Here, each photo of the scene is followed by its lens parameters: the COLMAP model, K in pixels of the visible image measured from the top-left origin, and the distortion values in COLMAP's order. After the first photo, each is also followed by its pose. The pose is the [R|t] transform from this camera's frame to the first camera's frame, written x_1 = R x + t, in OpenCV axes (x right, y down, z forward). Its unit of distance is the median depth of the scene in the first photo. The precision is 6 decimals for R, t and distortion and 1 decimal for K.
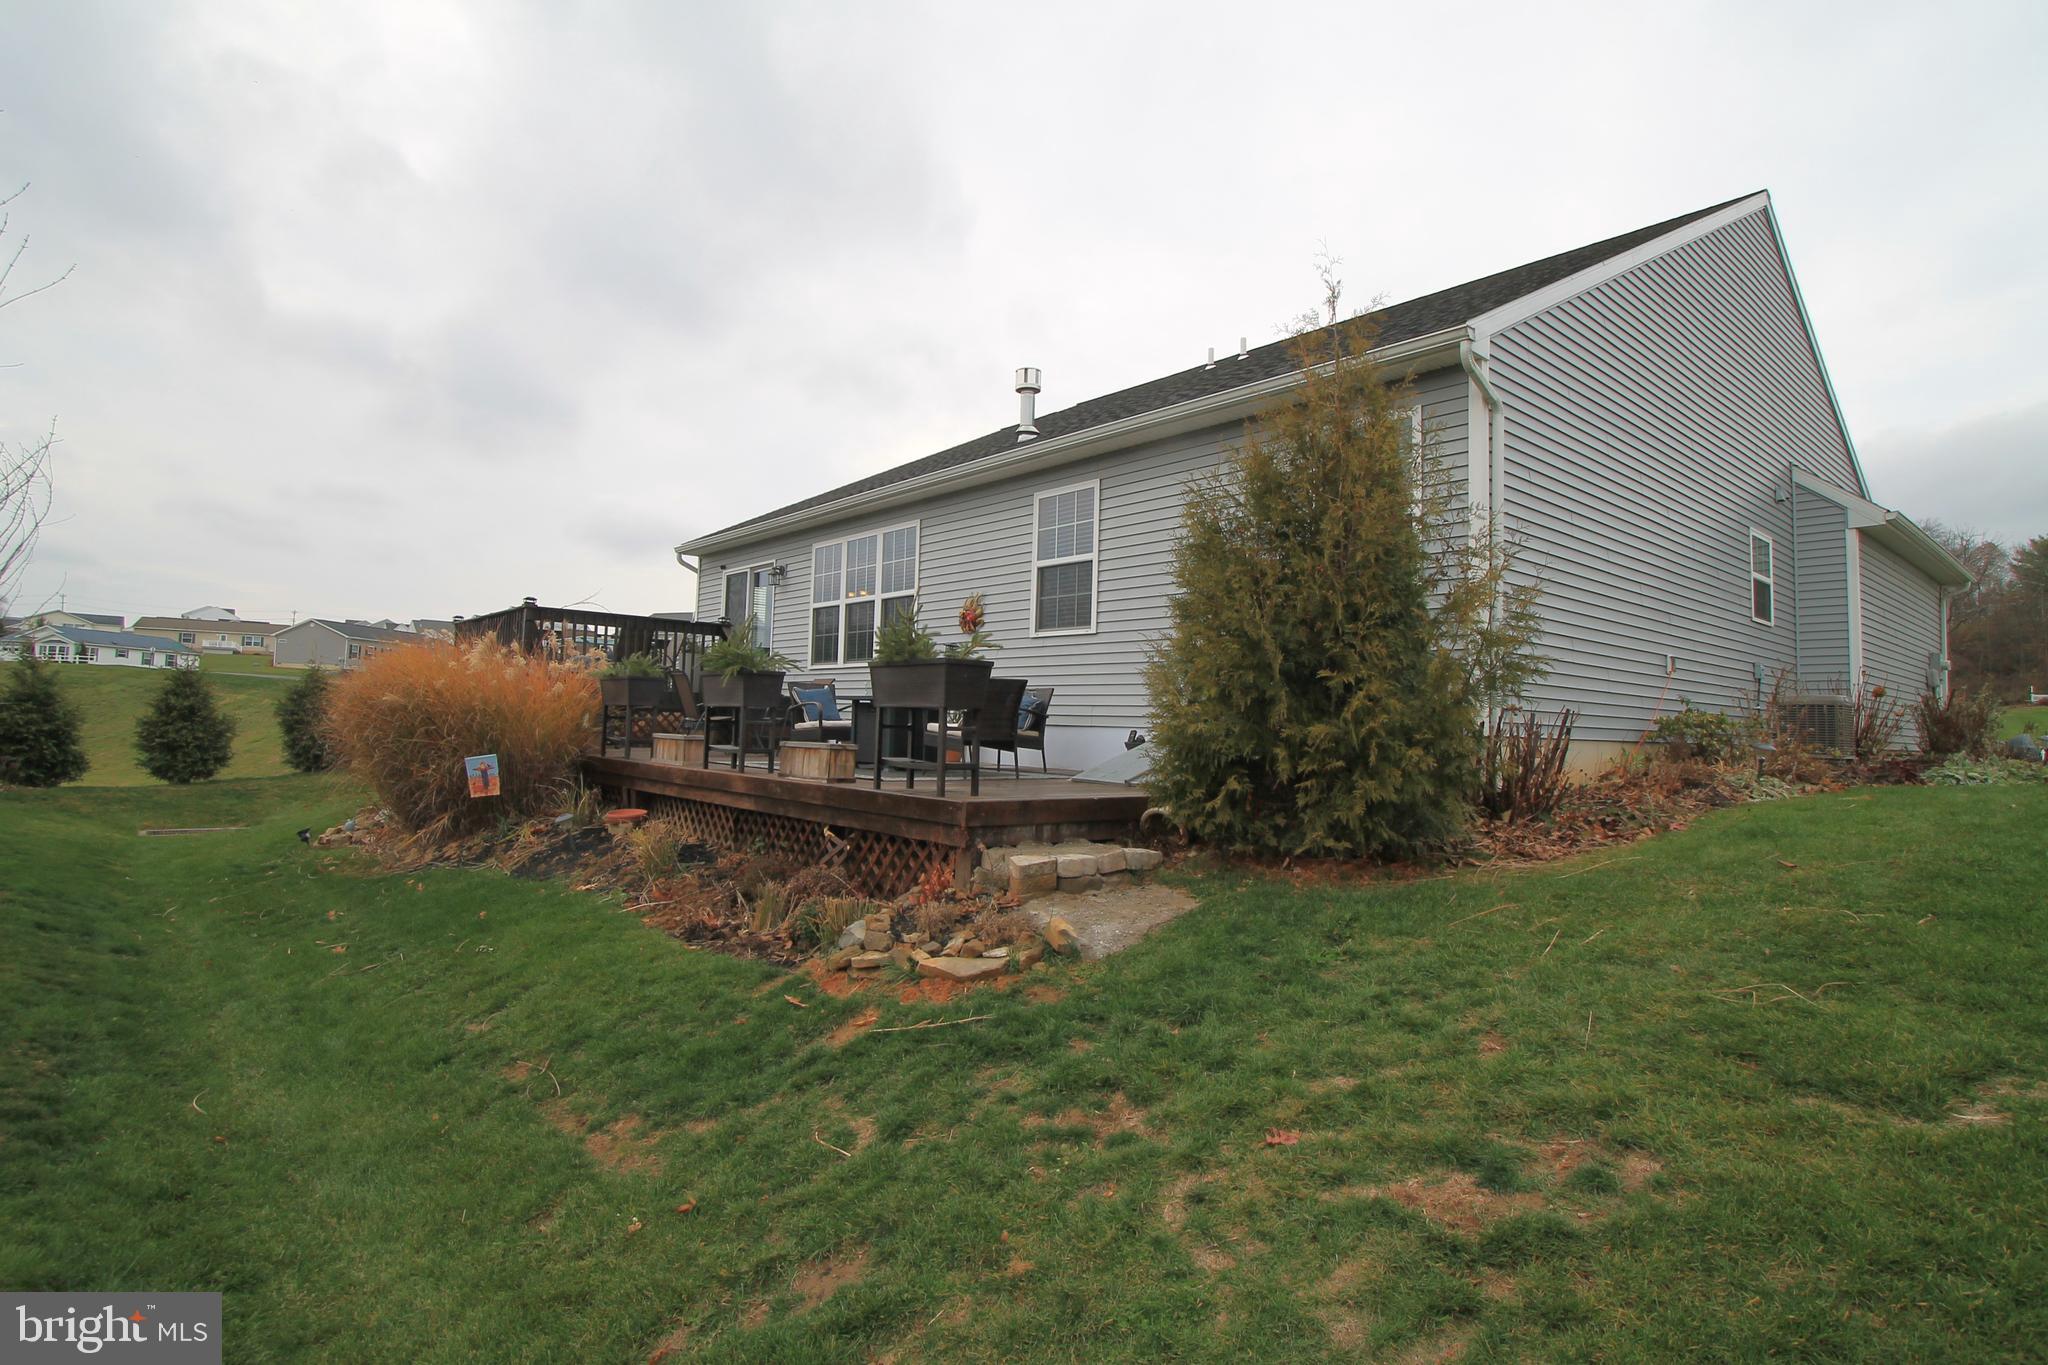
lens RADIAL K [[1020.4, 0, 1009.8], [0, 1020.4, 682.3], [0, 0, 1]] dist [-0.000962, 0.000446]
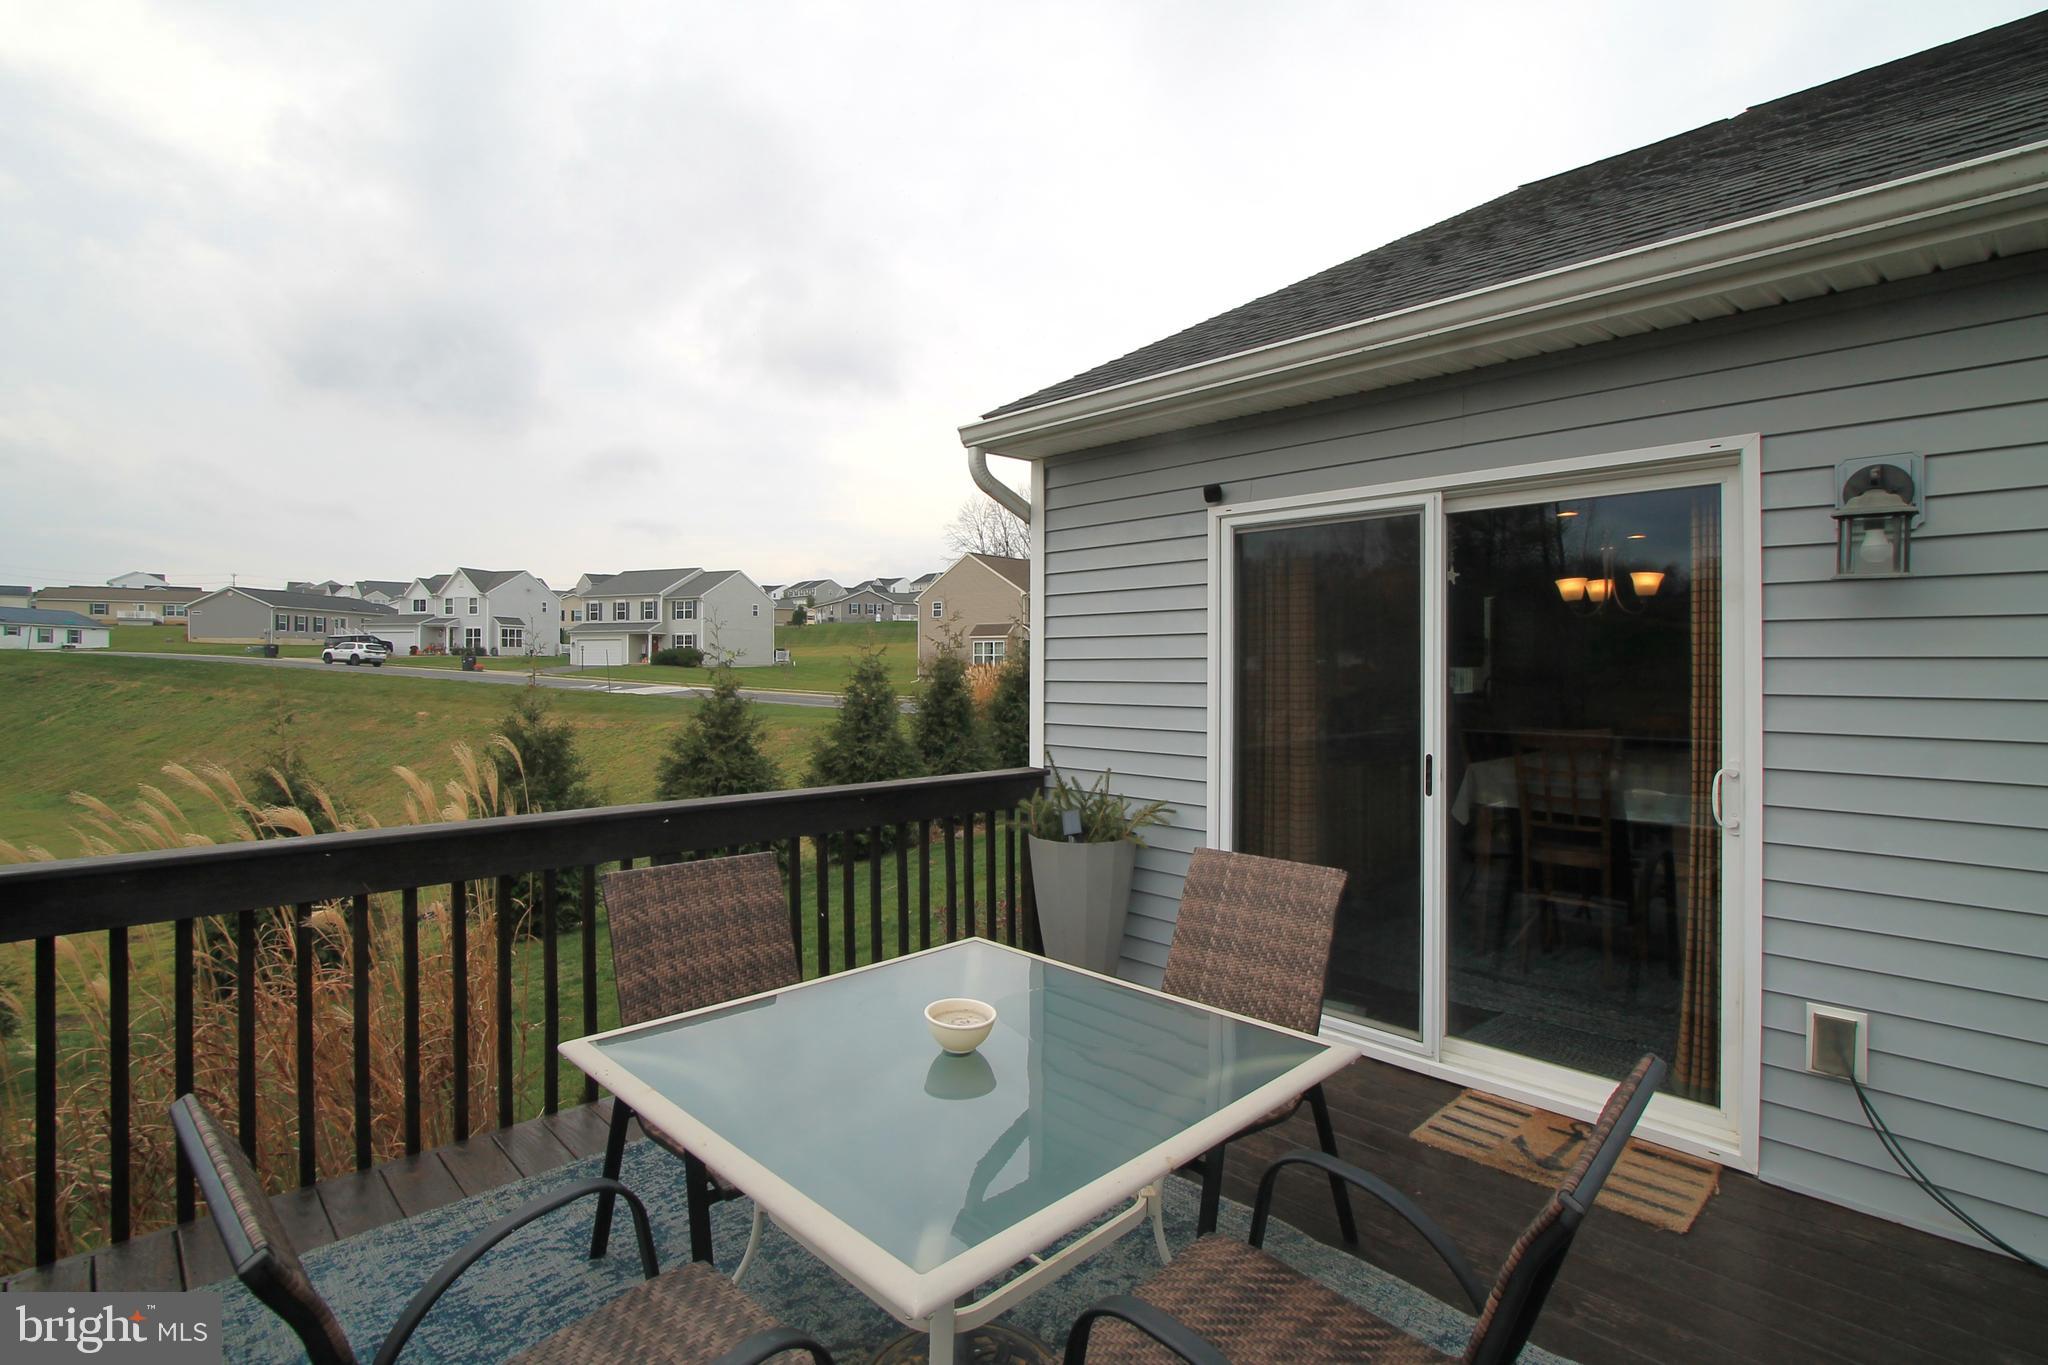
lens RADIAL K [[962.5, 0, 1022.1], [0, 962.5, 675.2], [0, 0, 1]] dist [-0.017633, 0.004951]
pose [[0.997277, -0.029539, 0.067577, -0.532093], [0.025841, 0.998154, 0.054970, -0.128439], [-0.069076, -0.053074, 0.996199, 1.188089]]
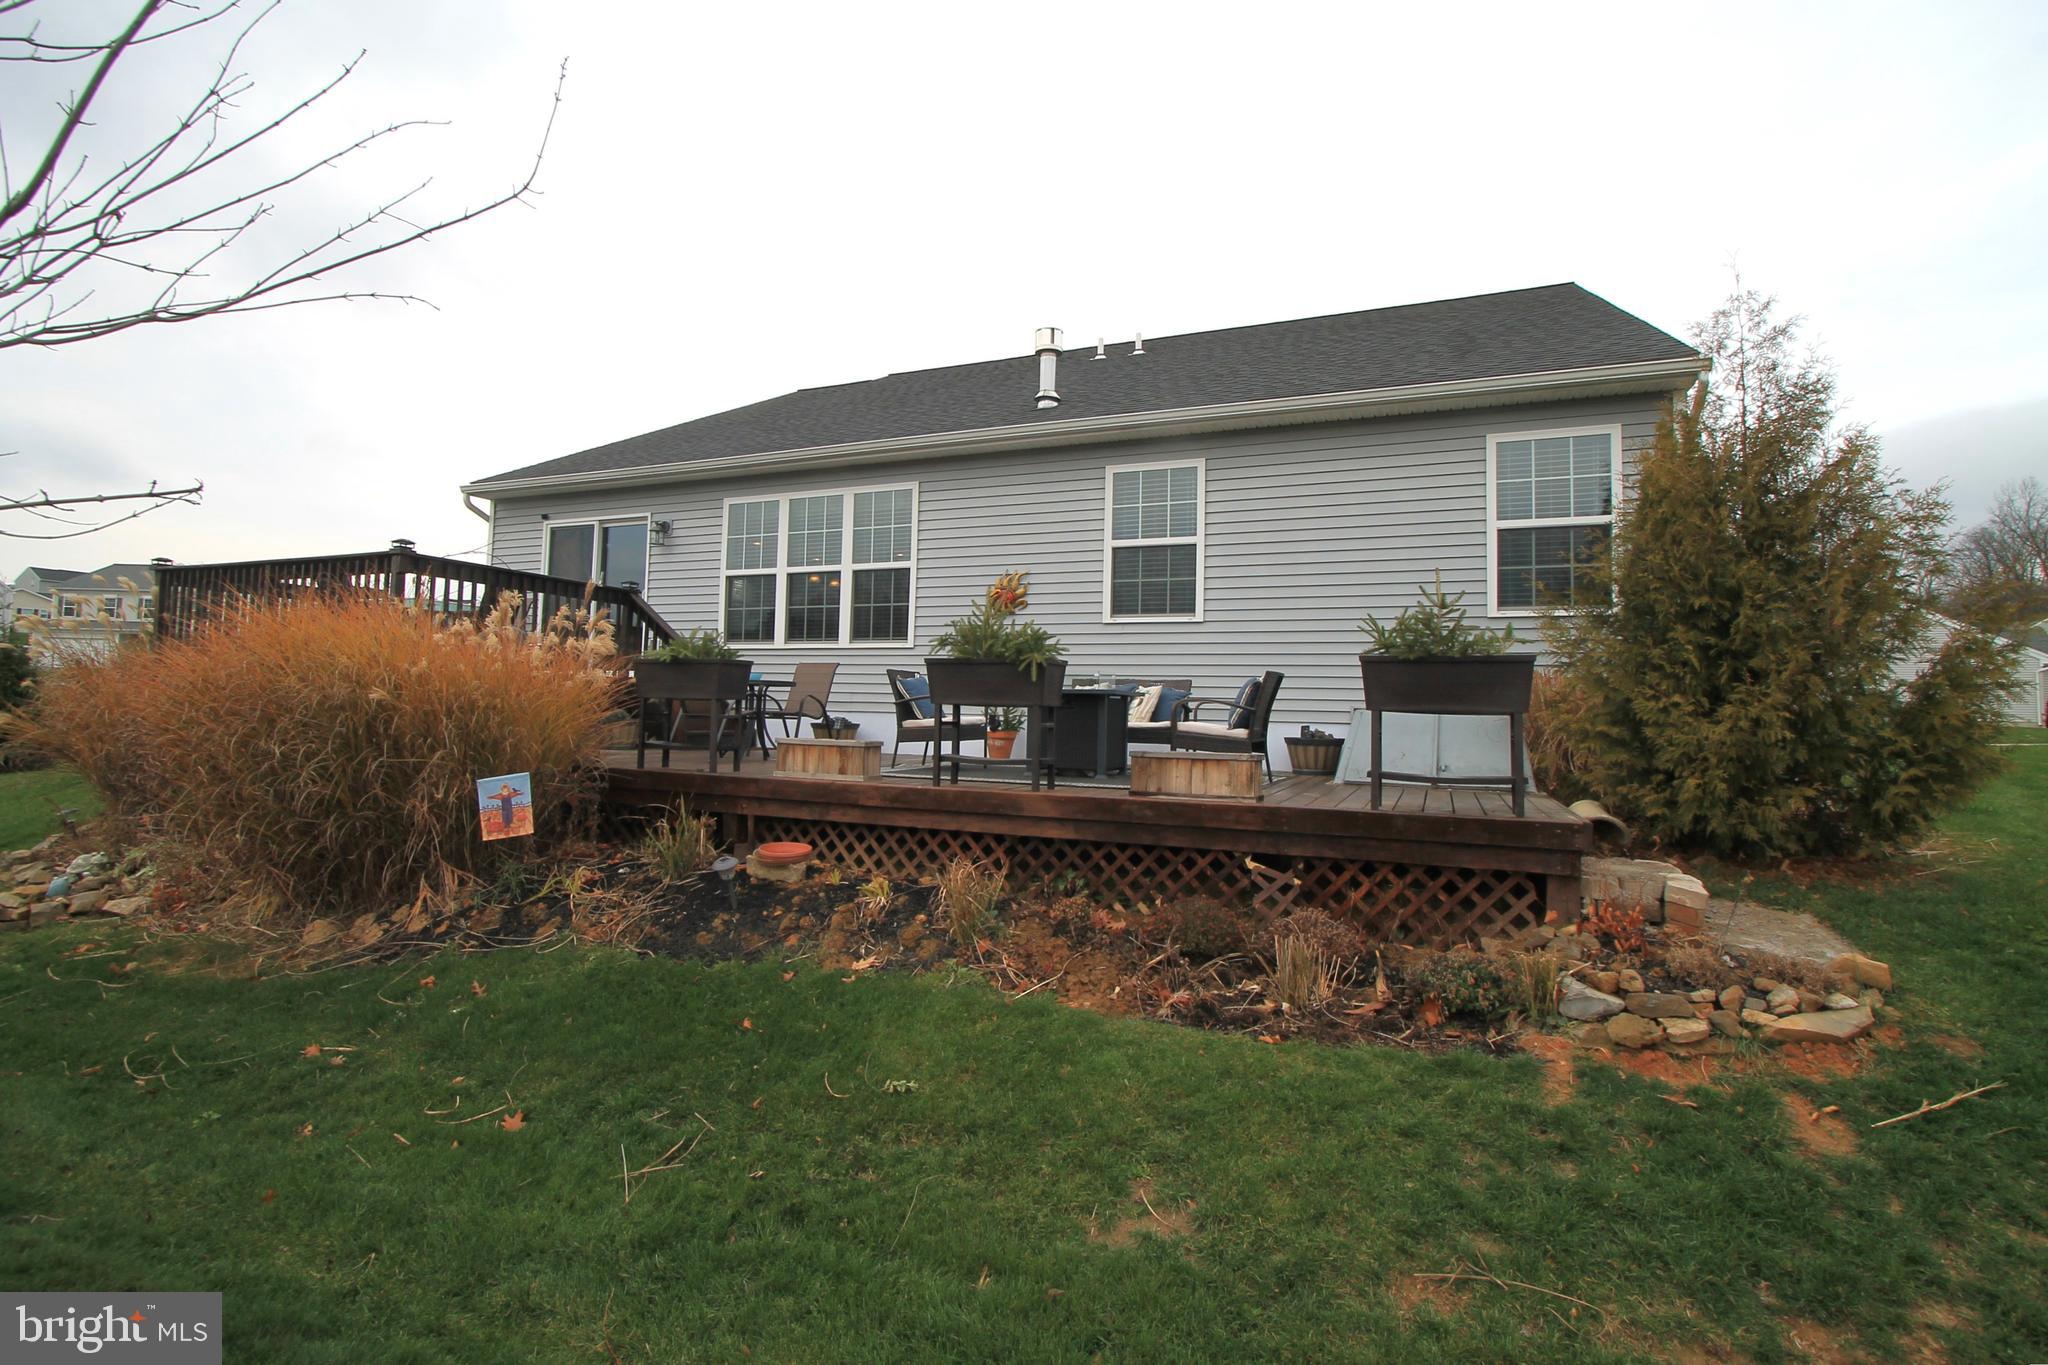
lens RADIAL K [[962.5, 0, 1022.0], [0, 962.5, 666.3], [0, 0, 1]] dist [-0.017633, 0.004951]
pose [[0.894645, 0.012036, 0.446615, -0.433421], [-0.014531, 0.999892, 0.002161, -0.005378], [-0.446541, -0.008423, 0.894724, 0.255055]]
